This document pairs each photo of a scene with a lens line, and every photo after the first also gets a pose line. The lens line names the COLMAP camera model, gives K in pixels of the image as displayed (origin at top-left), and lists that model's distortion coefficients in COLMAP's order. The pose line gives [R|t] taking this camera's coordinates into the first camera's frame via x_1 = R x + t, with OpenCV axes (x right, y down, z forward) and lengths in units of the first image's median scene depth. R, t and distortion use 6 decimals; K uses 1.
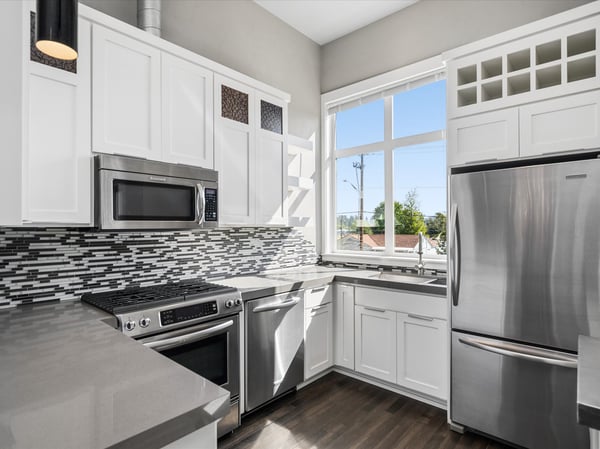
lens RADIAL K [[330.2, 0, 297.9], [0, 330.2, 223.8], [0, 0, 1]] dist [0.004205, -0.000416]
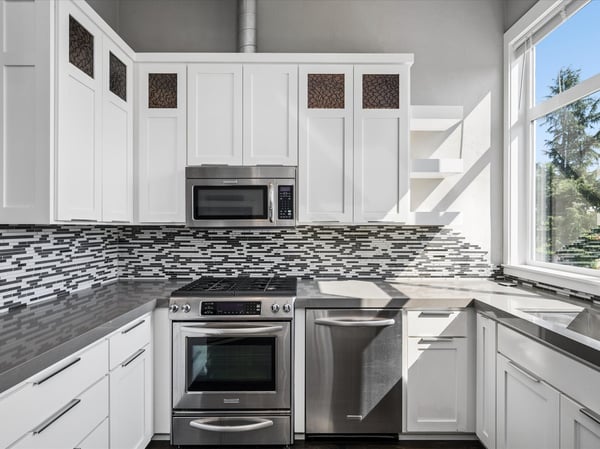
lens RADIAL K [[292.0, 0, 300.4], [0, 292.0, 226.1], [0, 0, 1]] dist [0.000896, 0.000198]
pose [[0.670620, 0.002331, -0.741798, 0.349709], [0.005840, 0.999947, 0.008422, 0.004639], [0.741778, -0.009980, 0.670571, 0.393791]]
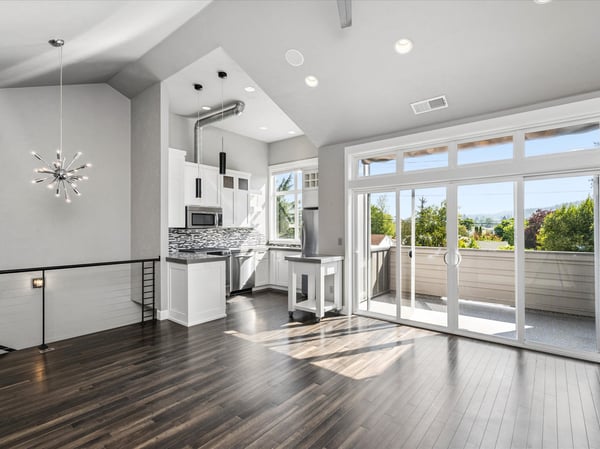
lens RADIAL K [[318.8, 0, 302.2], [0, 318.8, 225.0], [0, 0, 1]] dist [-0.002641, -0.000392]
pose [[0.999134, 0.001684, 0.041567, 0.292444], [-0.001741, 0.999998, 0.001332, -0.016870], [-0.041564, -0.001404, 0.999135, -1.560133]]
